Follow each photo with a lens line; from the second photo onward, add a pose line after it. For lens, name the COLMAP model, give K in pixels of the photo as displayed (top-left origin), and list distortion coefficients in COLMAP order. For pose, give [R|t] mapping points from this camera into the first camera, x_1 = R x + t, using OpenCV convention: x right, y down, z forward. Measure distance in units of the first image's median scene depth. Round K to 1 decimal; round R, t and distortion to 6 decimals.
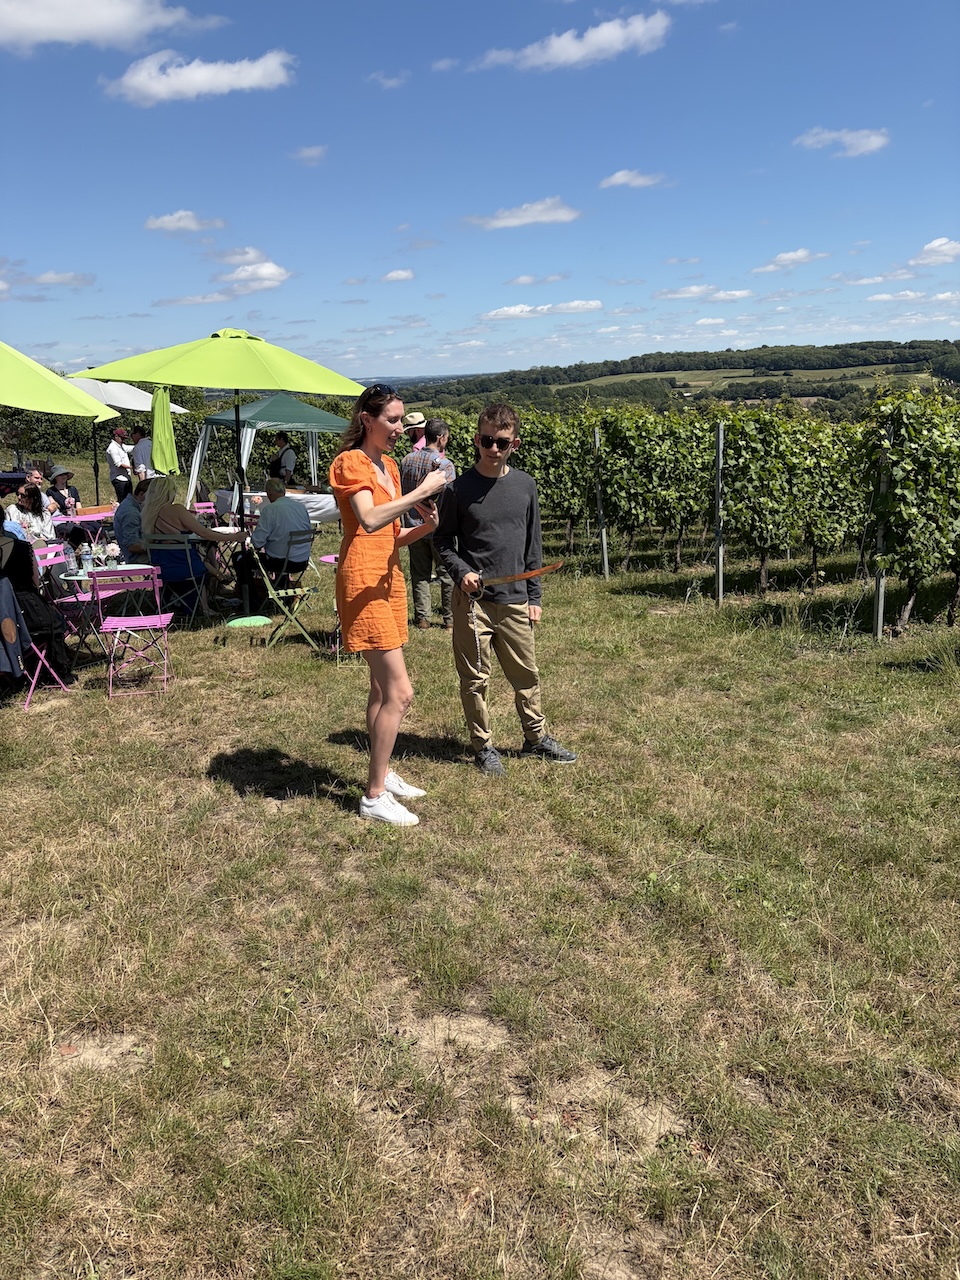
lens RADIAL K [[961.5, 0, 480.0], [0, 961.5, 640.0], [0, 0, 1]] dist [0.102340, -0.304291]
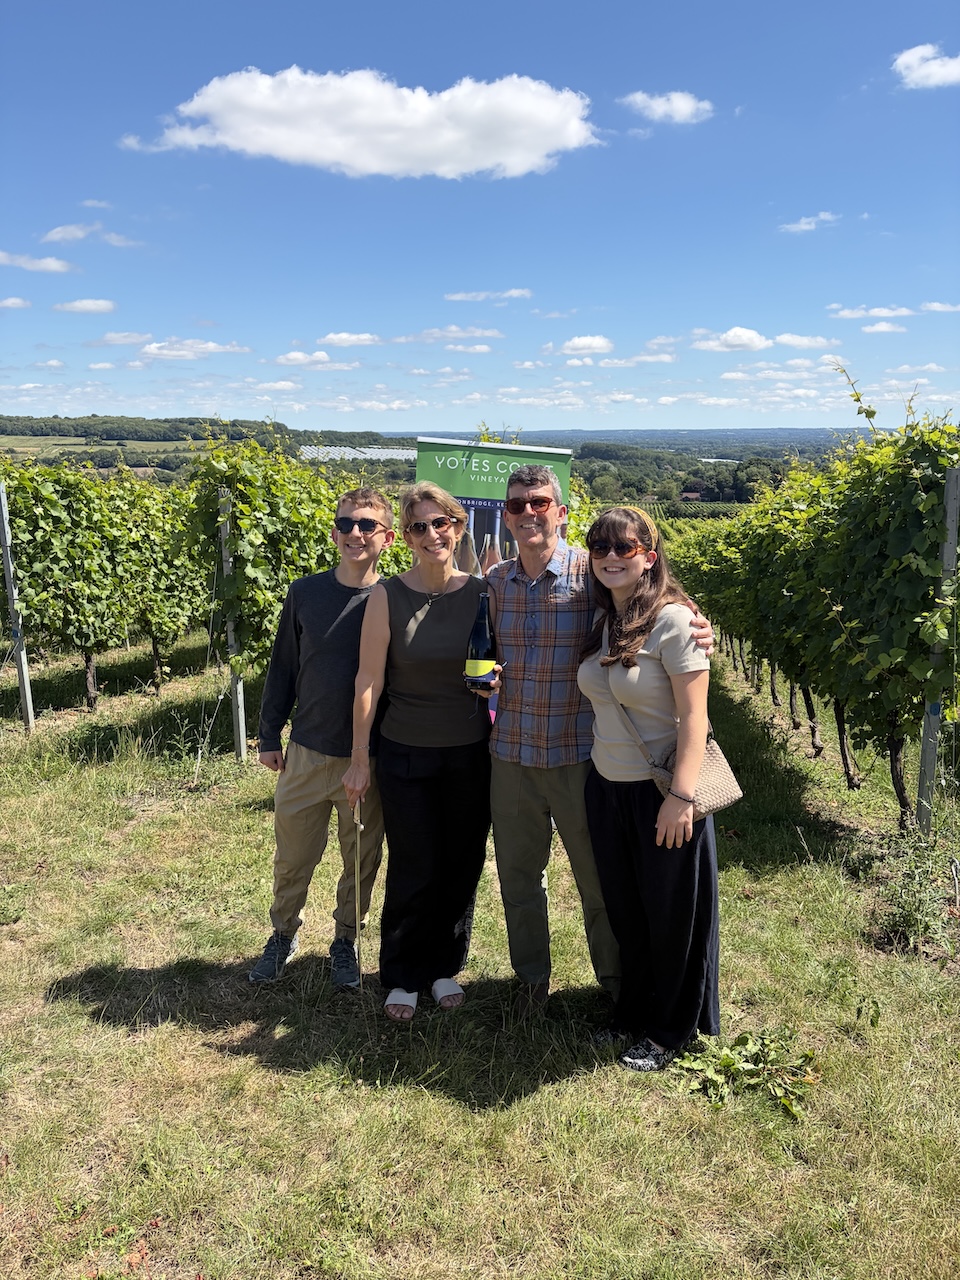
lens RADIAL K [[956.3, 0, 480.0], [0, 956.3, 640.0], [0, 0, 1]] dist [0.082816, -0.229055]
pose [[0.797167, -0.074935, 0.599091, 0.076953], [0.116049, 0.992783, -0.030239, -0.036814], [-0.592501, 0.093630, 0.800110, 0.185915]]
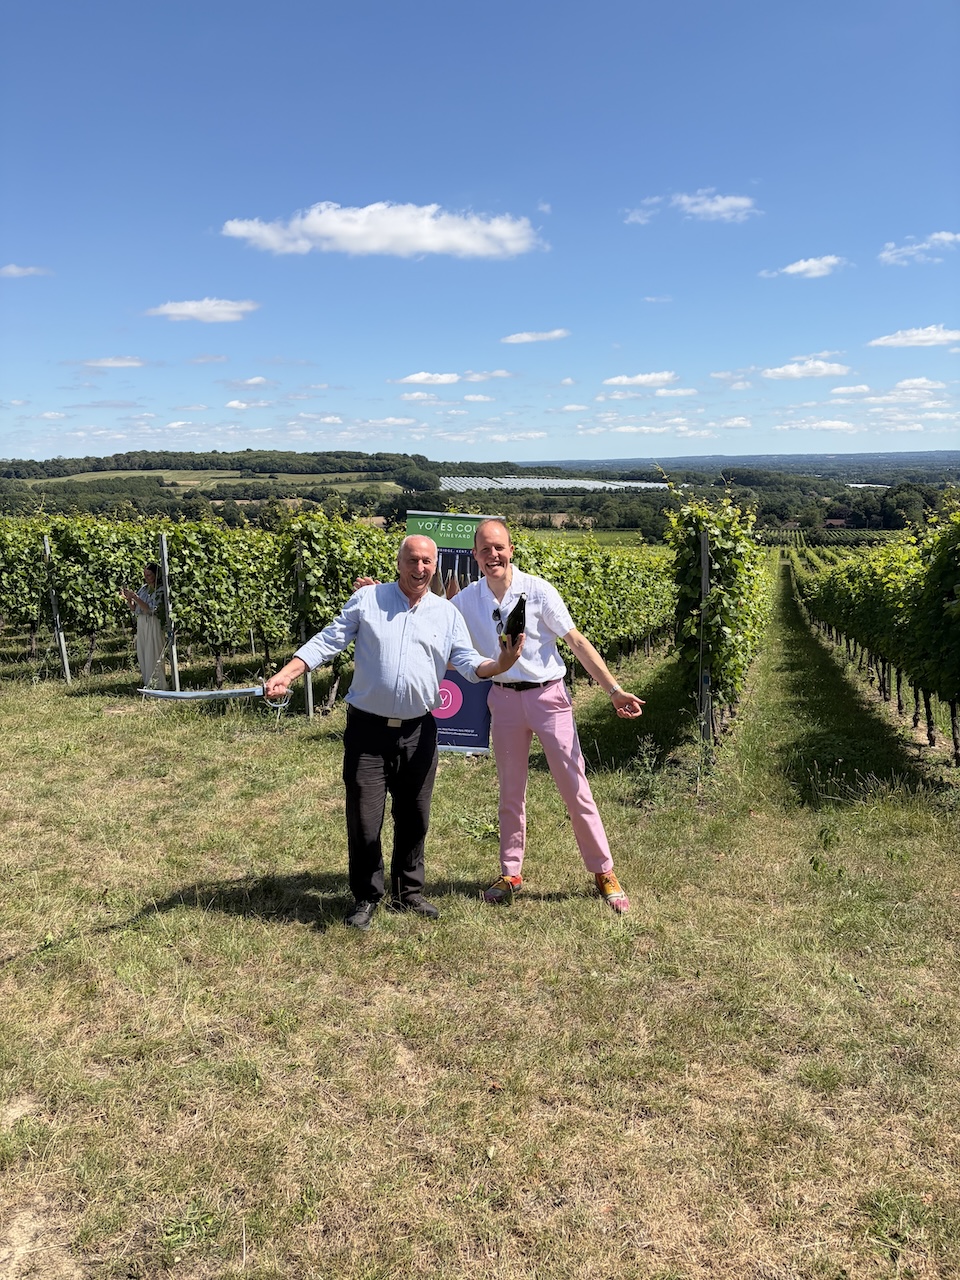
lens RADIAL K [[956.3, 0, 480.0], [0, 956.3, 640.0], [0, 0, 1]] dist [0.082816, -0.229055]
pose [[0.874601, -0.047469, 0.482514, 0.025054], [0.094388, 0.992825, -0.073415, 0.006924], [-0.475567, 0.109753, 0.872806, -0.088401]]
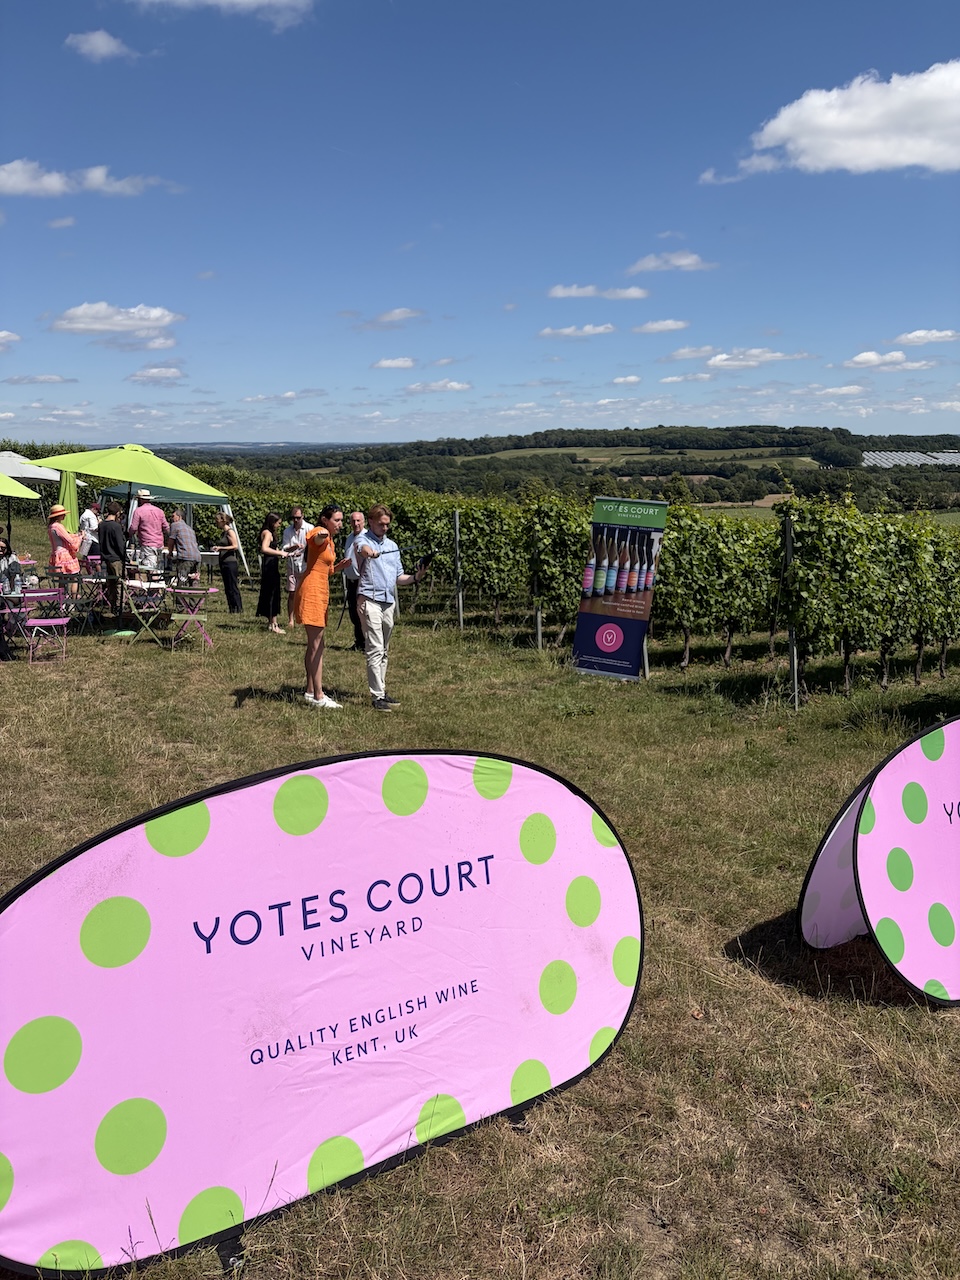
lens RADIAL K [[969.2, 0, 483.2], [0, 969.2, 626.1], [0, 0, 1]] dist [0.120515, -0.371995]
pose [[0.995147, 0.015628, 0.097148, 0.120754], [-0.007518, 0.996497, -0.083286, 0.064660], [-0.098109, 0.082151, 0.991779, -0.393719]]
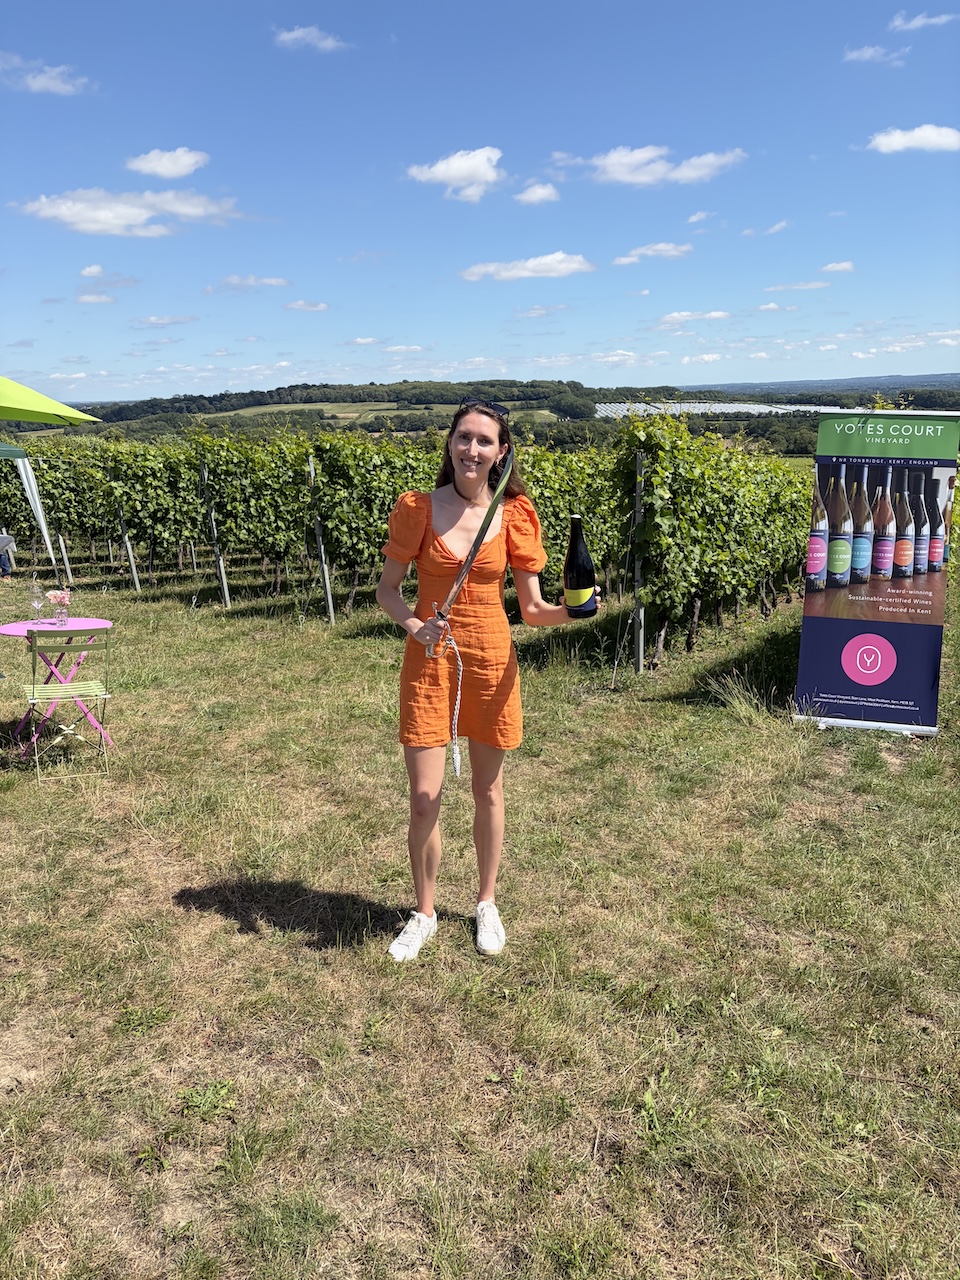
lens RADIAL K [[956.3, 0, 480.0], [0, 956.3, 640.0], [0, 0, 1]] dist [0.082816, -0.229055]
pose [[0.938806, -0.064796, 0.338298, -0.043811], [0.074480, 0.997099, -0.015708, -0.022462], [-0.336299, 0.039943, 0.940908, 0.109815]]
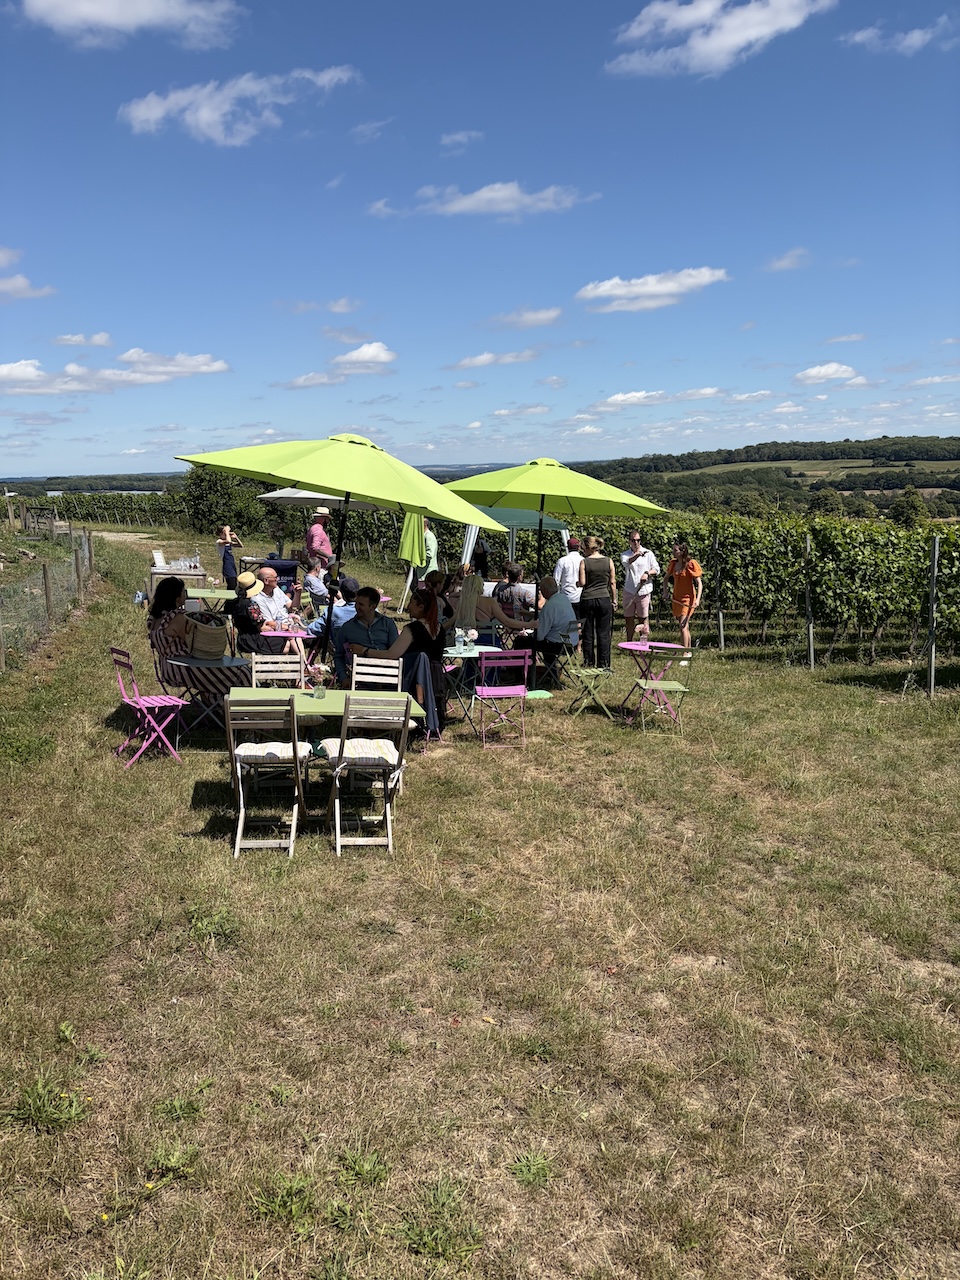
lens RADIAL K [[970.0, 0, 480.0], [0, 970.0, 640.0], [0, 0, 1]] dist [0.023664, 0.002848]
pose [[0.993890, 0.033443, -0.105190, -0.131670], [-0.042163, 0.995757, -0.081792, 0.010714], [0.102009, 0.085728, 0.991083, -0.146788]]
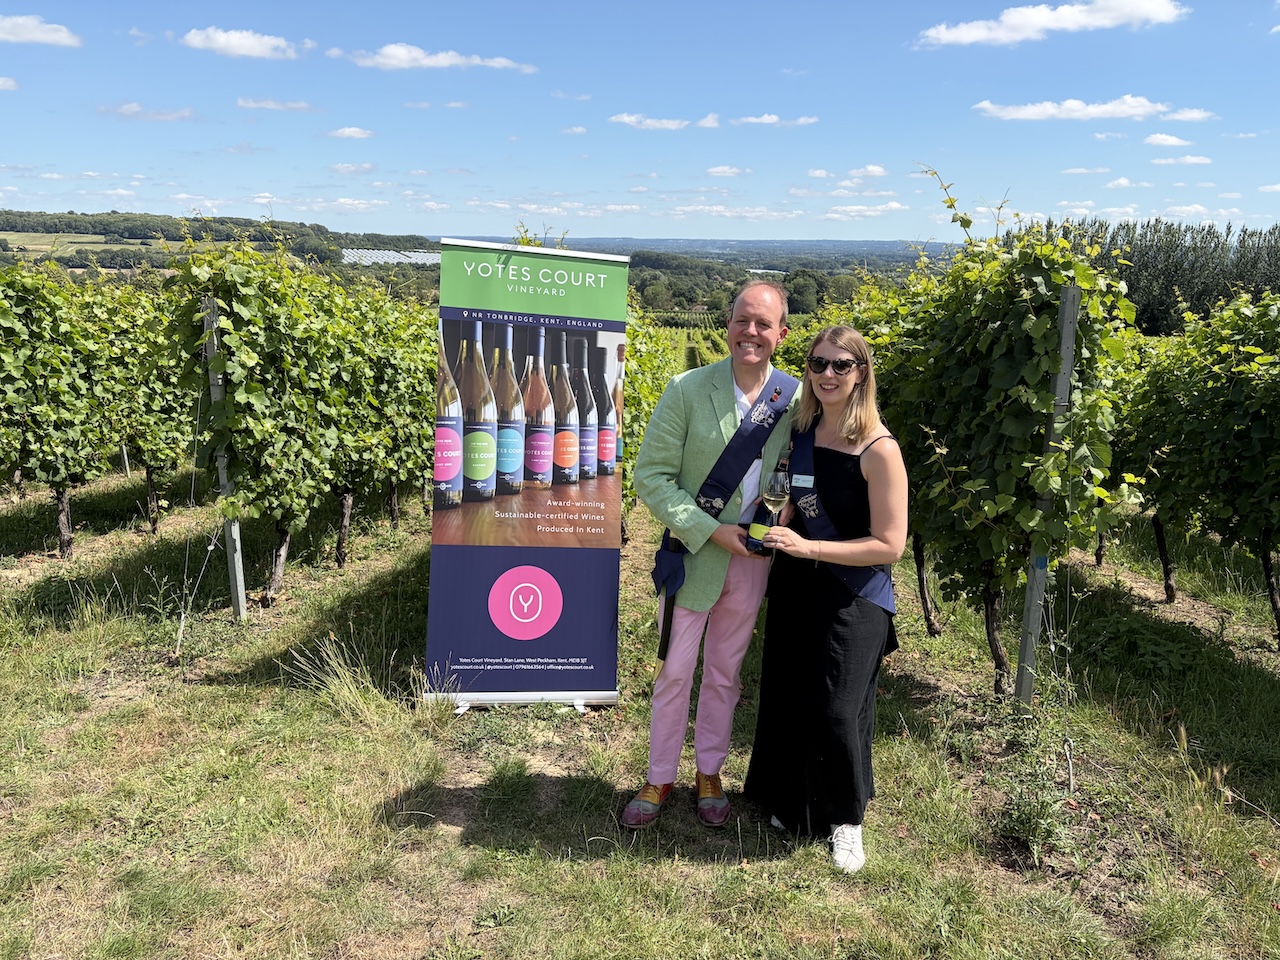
lens RADIAL K [[958.7, 0, 640.0], [0, 958.7, 480.0], [0, 0, 1]] dist [0.034350, -0.045579]
pose [[0.724442, -0.100567, 0.681960, 0.122167], [0.123508, 0.992228, 0.015120, -0.051322], [-0.678181, 0.073274, 0.731233, 0.236394]]
